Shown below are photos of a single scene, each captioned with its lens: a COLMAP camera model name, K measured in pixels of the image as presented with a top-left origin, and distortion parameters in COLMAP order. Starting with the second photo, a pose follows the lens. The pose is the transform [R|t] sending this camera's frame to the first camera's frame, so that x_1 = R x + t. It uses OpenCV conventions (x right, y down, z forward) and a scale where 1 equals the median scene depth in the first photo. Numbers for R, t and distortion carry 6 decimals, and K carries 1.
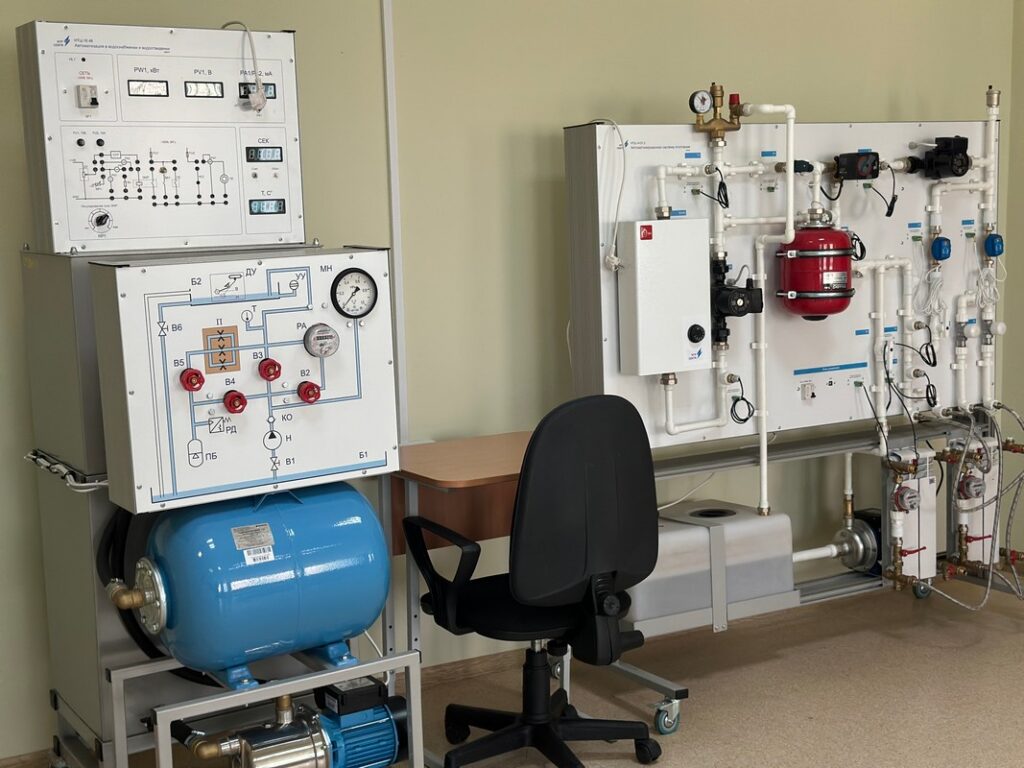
lens RADIAL K [[1407.7, 0, 512.0], [0, 1407.7, 384.0], [0, 0, 1]] dist [0.098286, -0.030970]
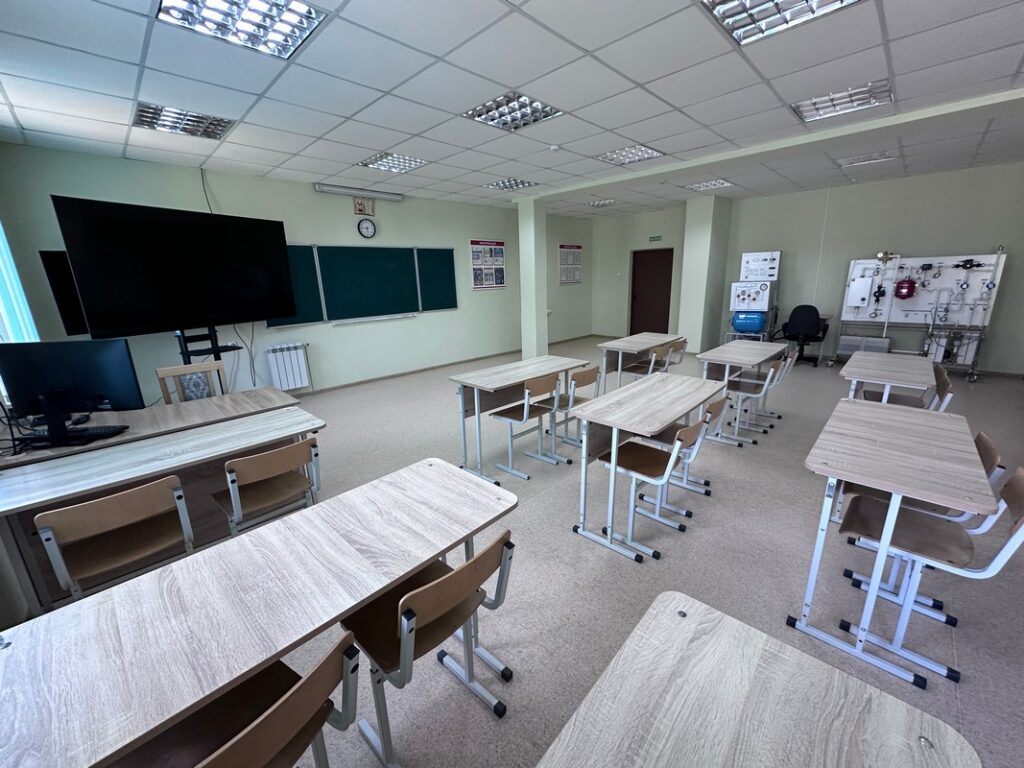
lens RADIAL K [[404.0, 0, 512.0], [0, 404.0, 384.0], [0, 0, 1]] dist [0.000125, 0.000021]
pose [[0.254109, 0.272220, -0.928076, 1.596721], [-0.099825, 0.961831, 0.254788, 0.019235], [0.962010, 0.027901, 0.271584, -0.867533]]
